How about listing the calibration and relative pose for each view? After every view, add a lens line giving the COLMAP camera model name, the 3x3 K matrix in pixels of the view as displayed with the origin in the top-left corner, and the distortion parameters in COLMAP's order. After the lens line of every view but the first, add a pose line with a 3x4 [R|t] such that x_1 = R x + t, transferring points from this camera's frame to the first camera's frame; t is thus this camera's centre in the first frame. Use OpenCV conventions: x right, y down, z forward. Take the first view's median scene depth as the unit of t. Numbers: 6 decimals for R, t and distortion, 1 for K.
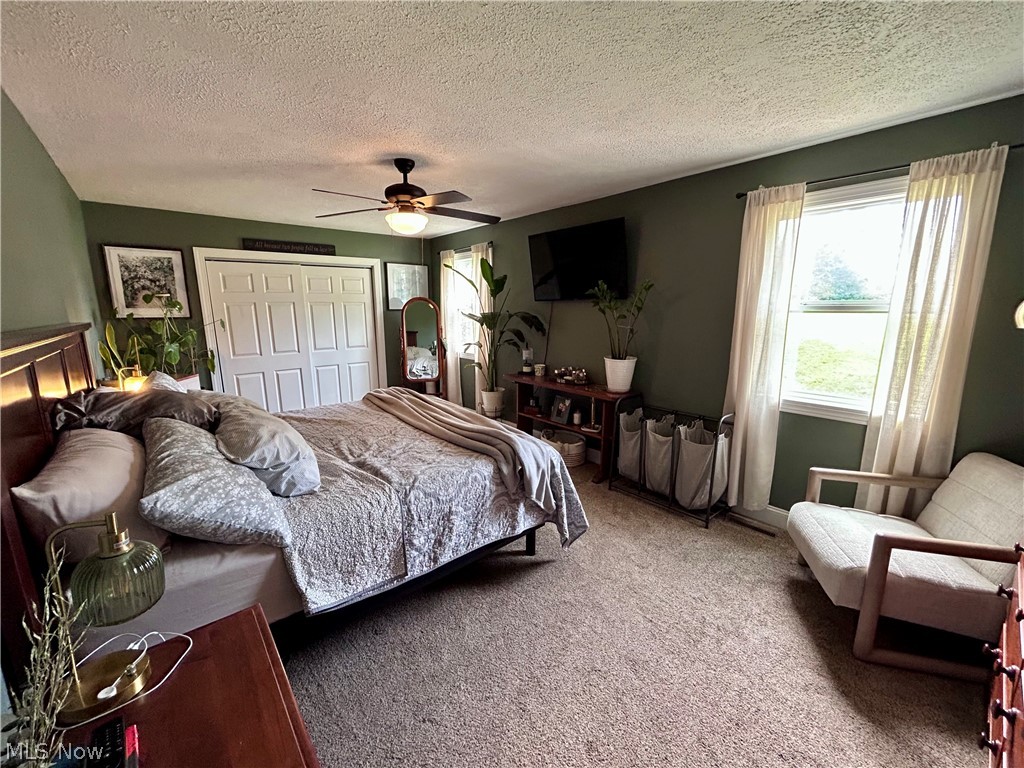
lens RADIAL K [[416.4, 0, 508.9], [0, 416.4, 380.8], [0, 0, 1]] dist [-0.000251, 0.000953]
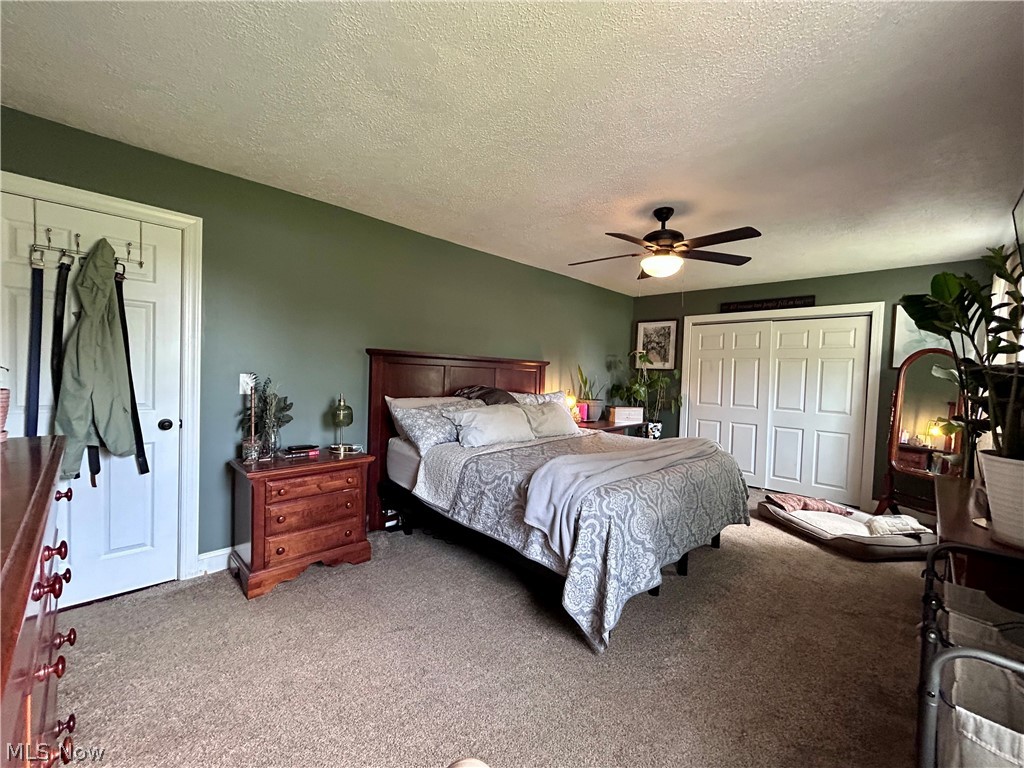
lens RADIAL K [[416.4, 0, 514.2], [0, 416.4, 385.2], [0, 0, 1]] dist [-0.000251, 0.000953]
pose [[0.090613, 0.039949, -0.995085, 1.045203], [-0.212679, 0.976920, 0.019853, -0.047540], [0.972912, 0.209834, 0.097018, 0.832147]]
